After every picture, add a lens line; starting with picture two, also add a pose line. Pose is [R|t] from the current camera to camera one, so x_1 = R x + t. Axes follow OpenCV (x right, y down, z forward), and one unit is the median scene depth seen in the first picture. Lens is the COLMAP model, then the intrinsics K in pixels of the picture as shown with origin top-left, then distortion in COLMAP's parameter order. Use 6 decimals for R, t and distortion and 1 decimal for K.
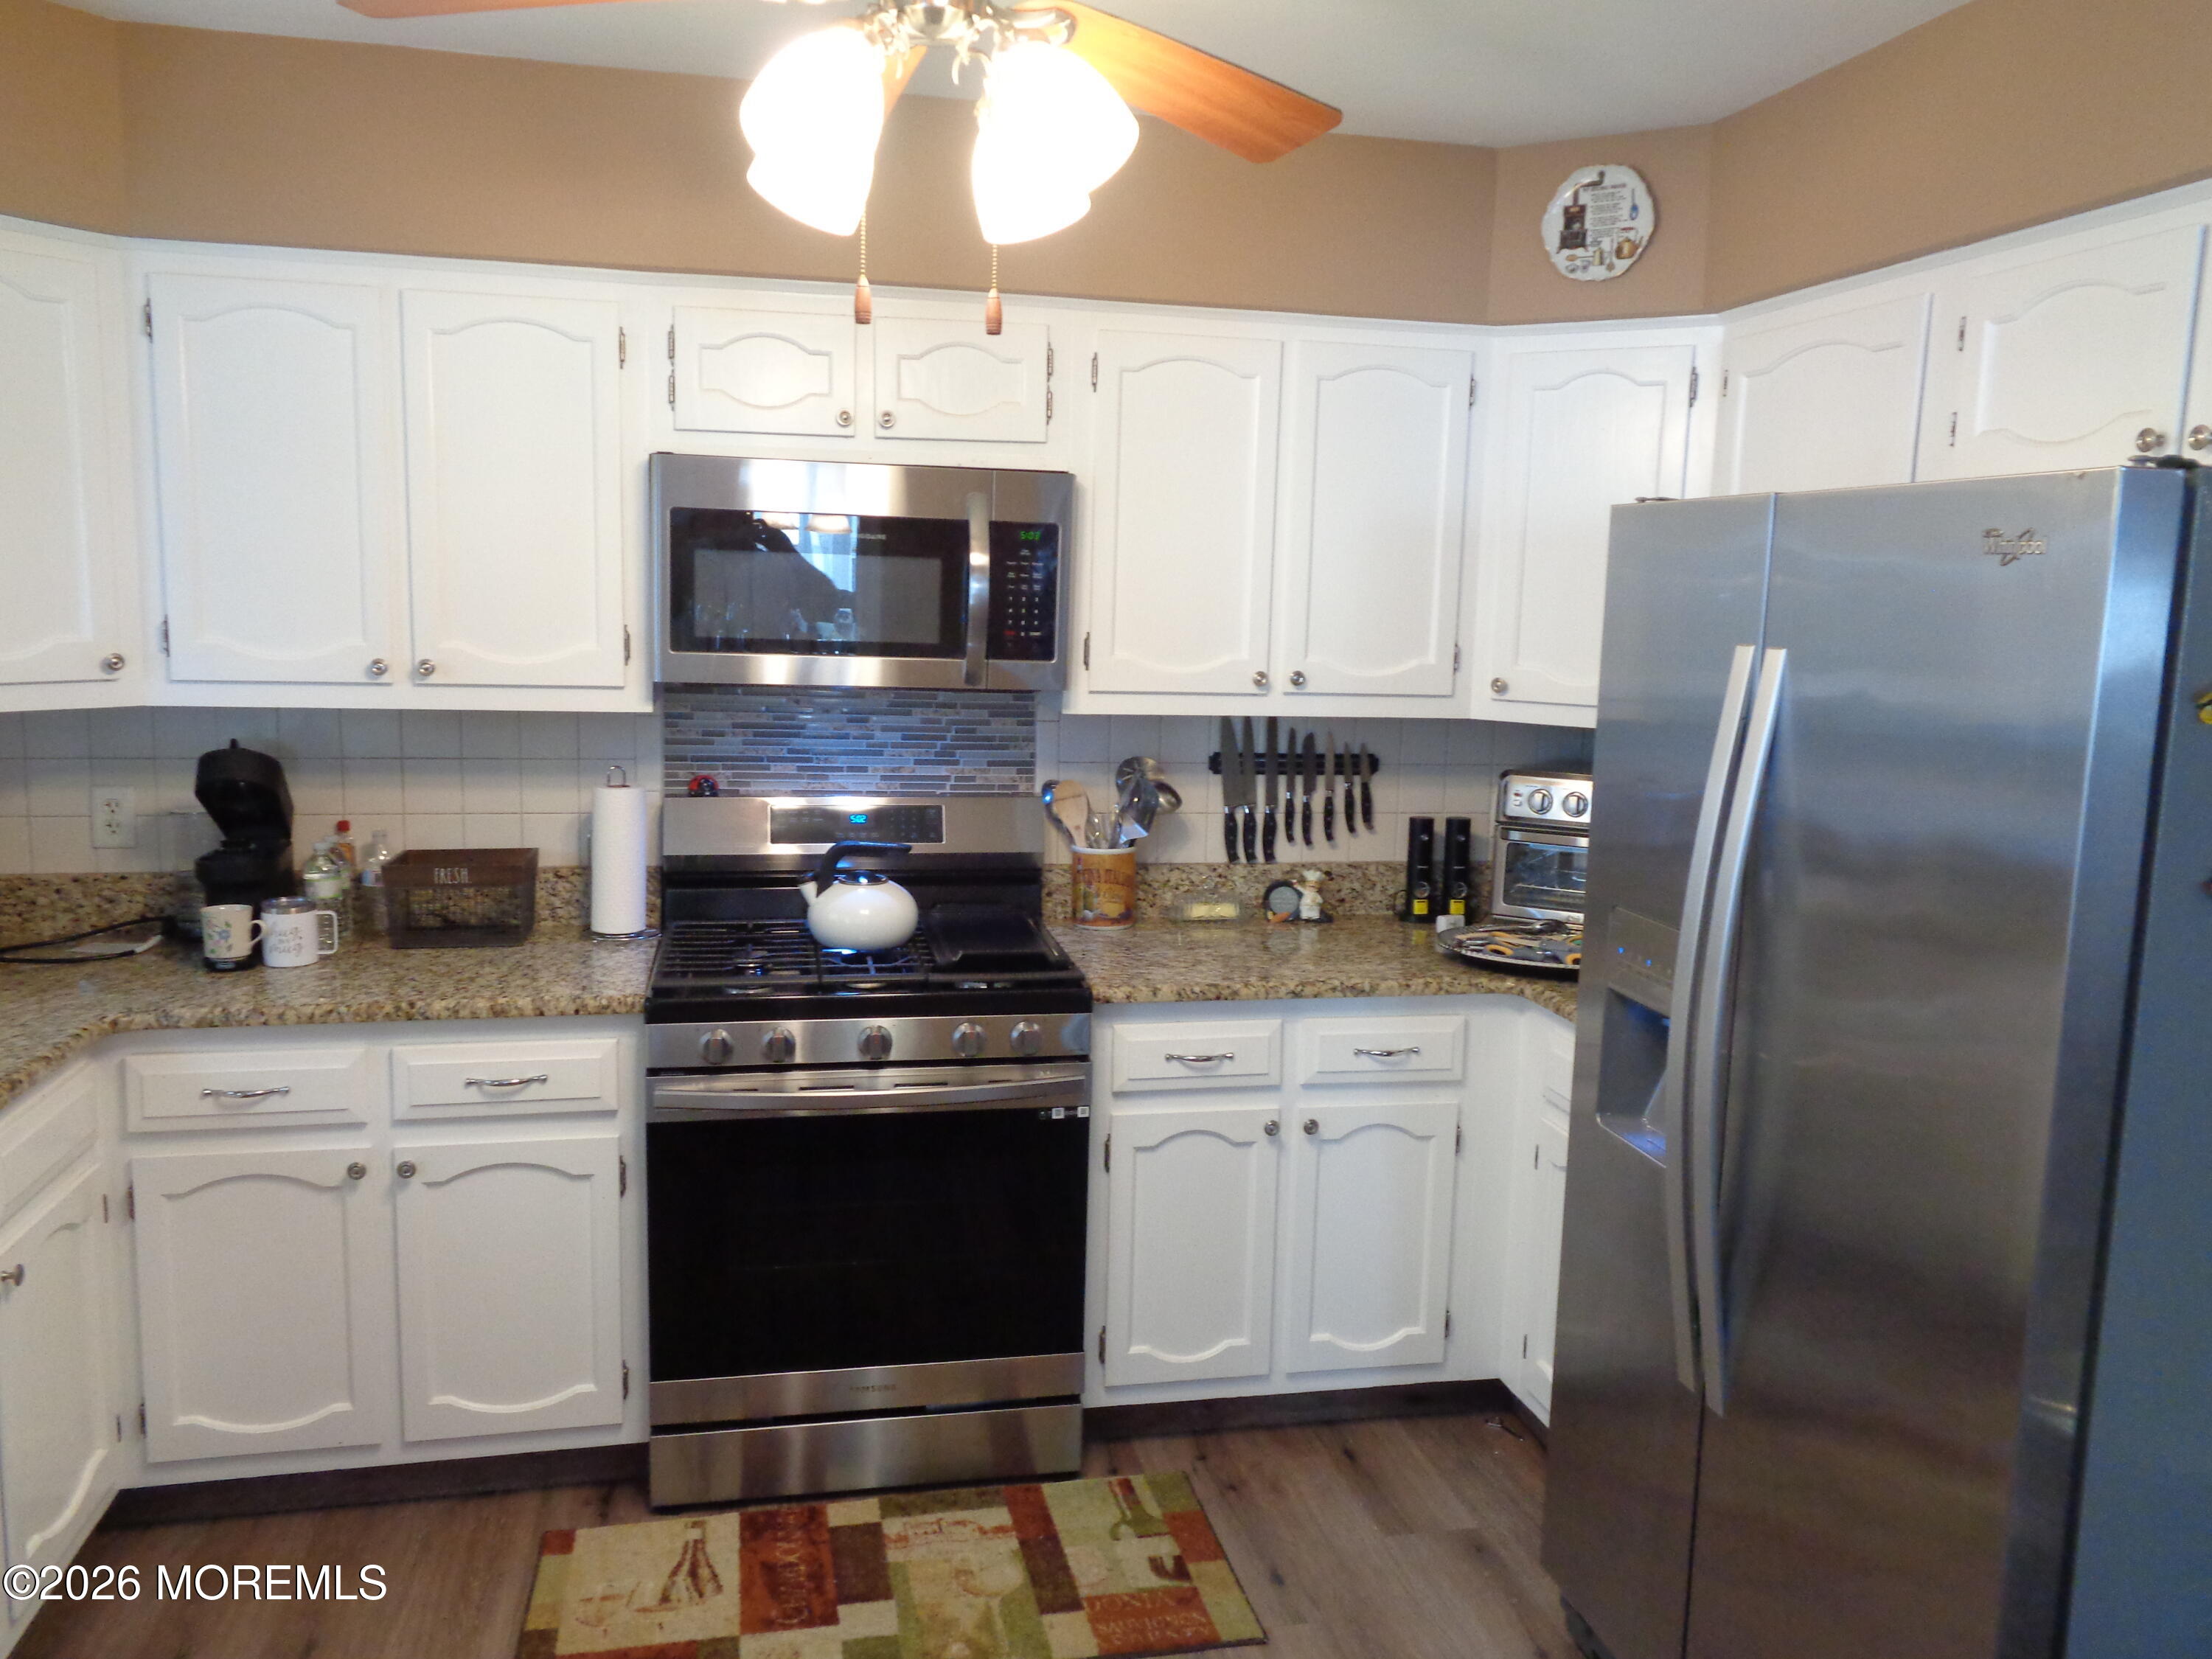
lens RADIAL K [[1685.3, 0, 1106.0], [0, 1685.3, 829.5], [0, 0, 1]] dist [0.008020, 0.012243]
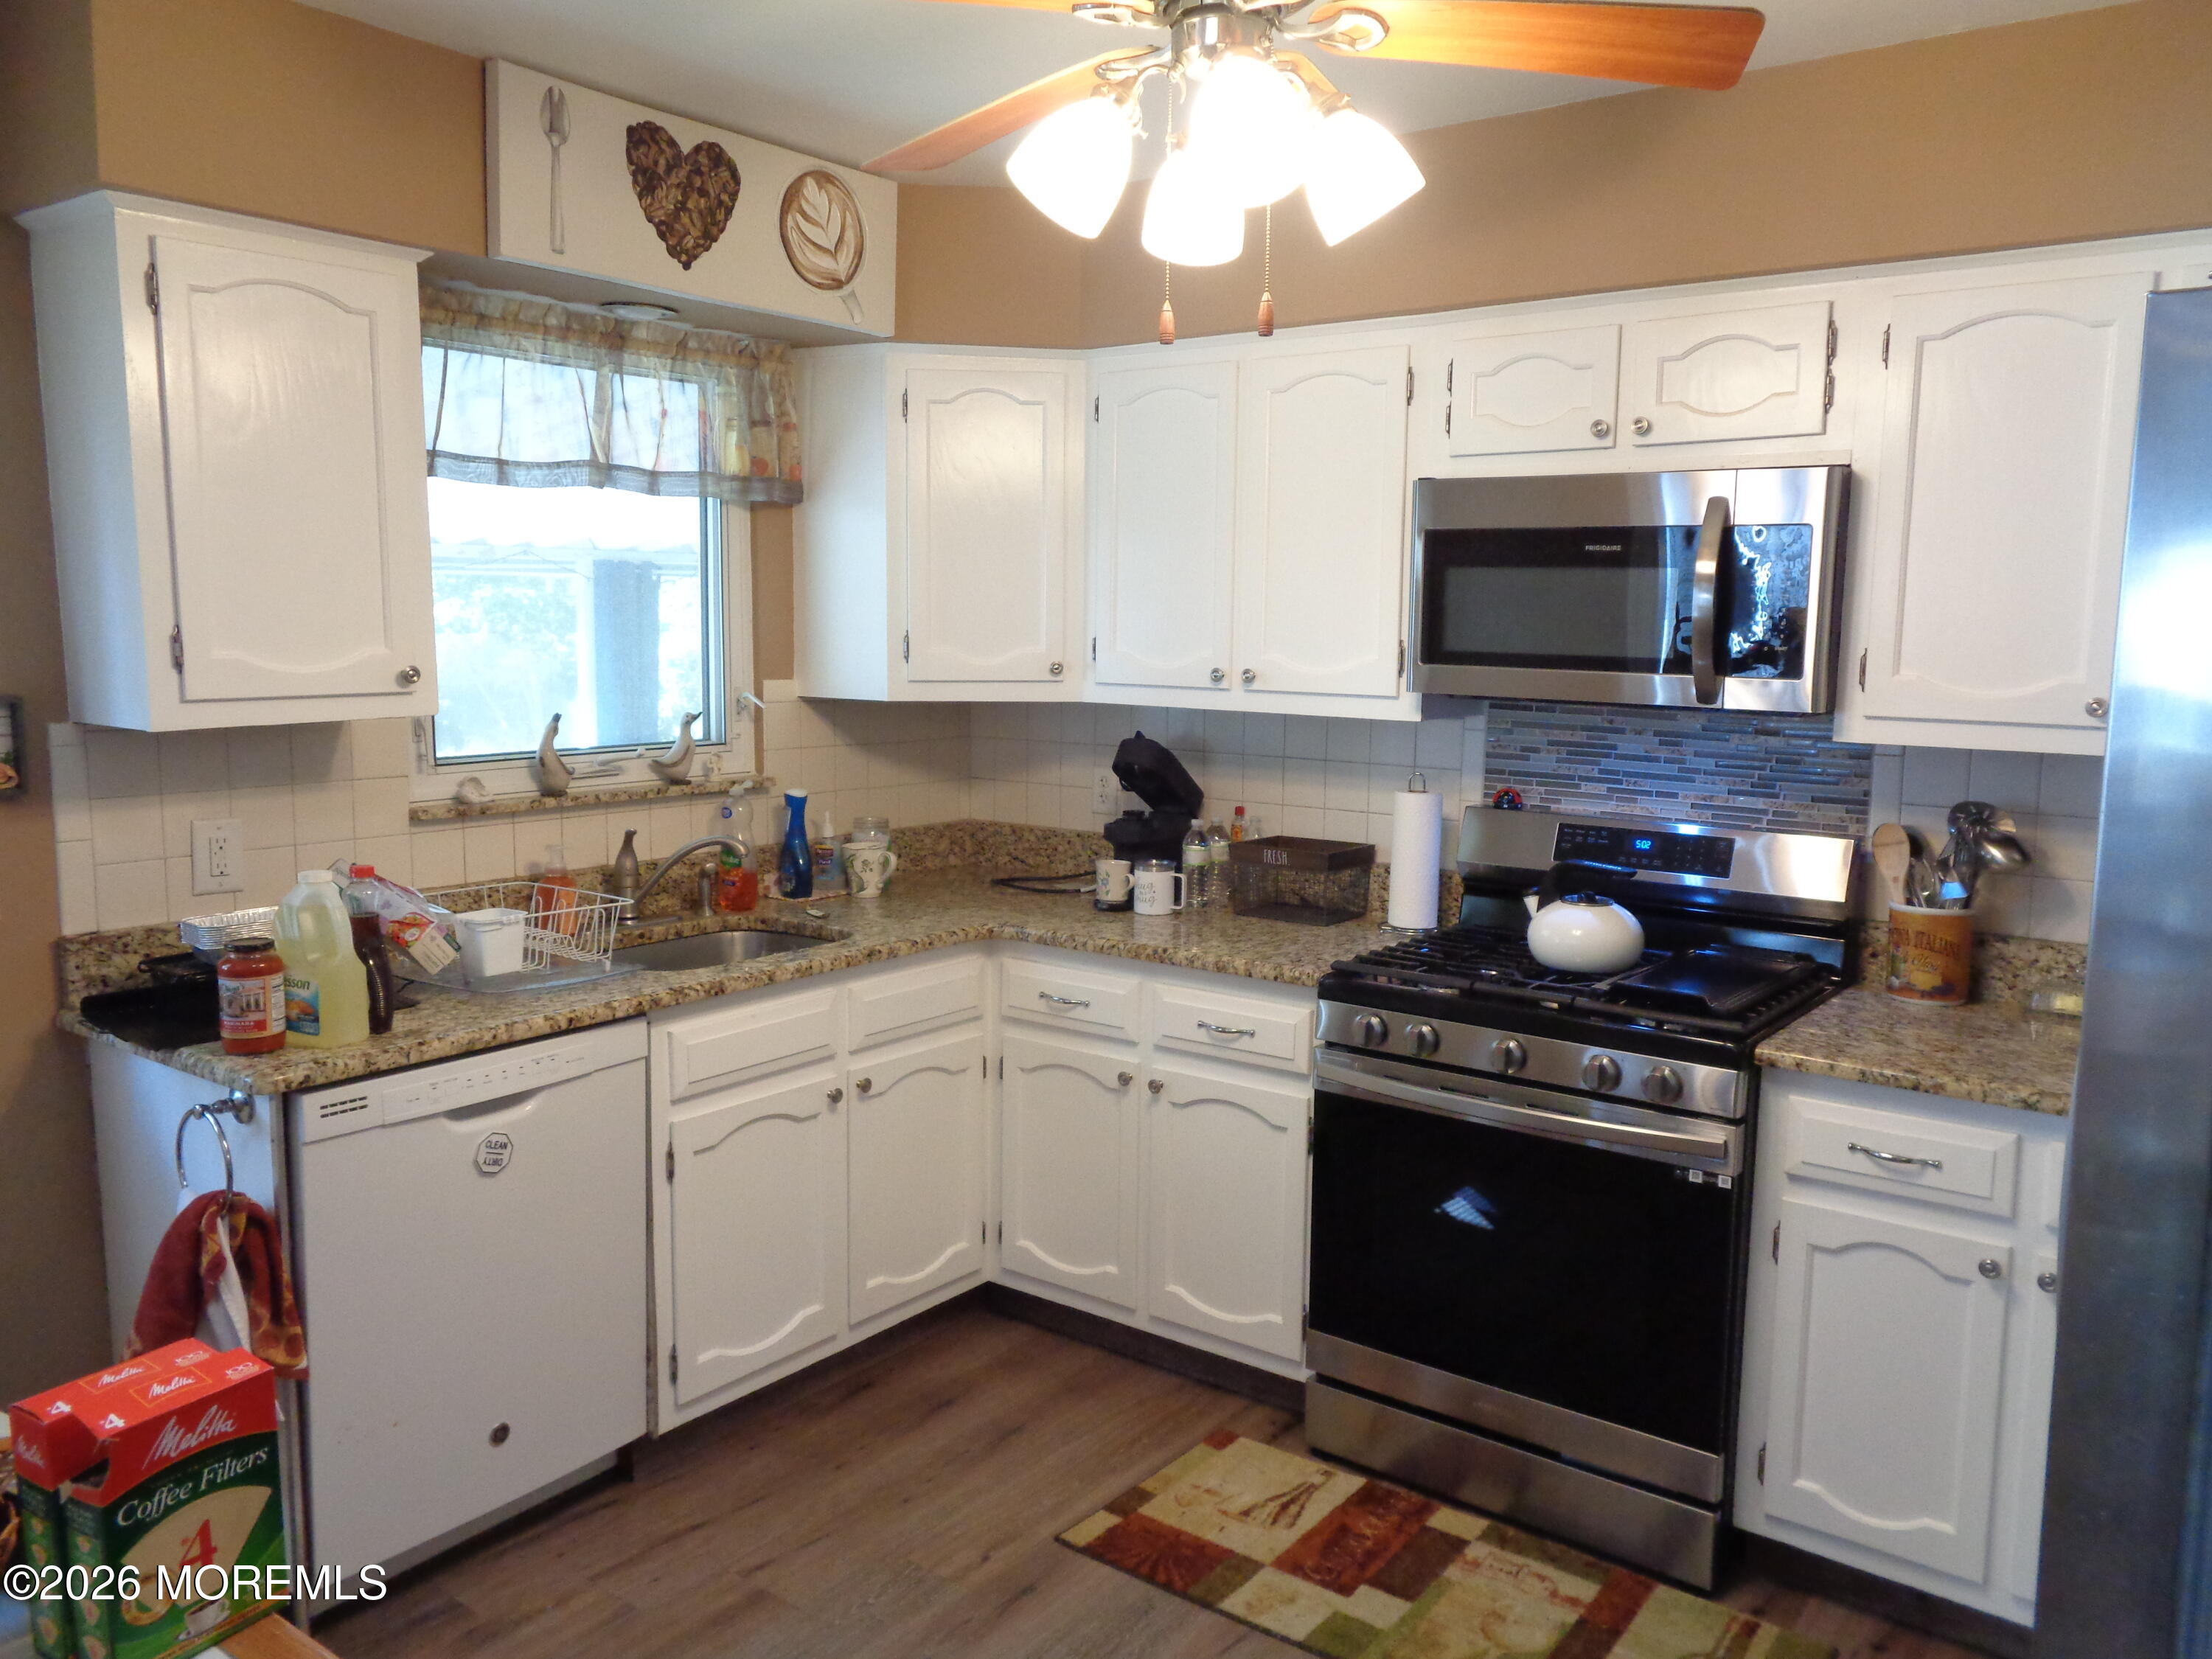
lens RADIAL K [[1685.3, 0, 1106.0], [0, 1685.3, 829.5], [0, 0, 1]] dist [0.008020, 0.012243]
pose [[0.651564, 0.079694, -0.754396, 0.424703], [-0.106614, 0.994216, 0.012946, 0.006132], [0.751064, 0.071994, 0.656292, 0.156584]]
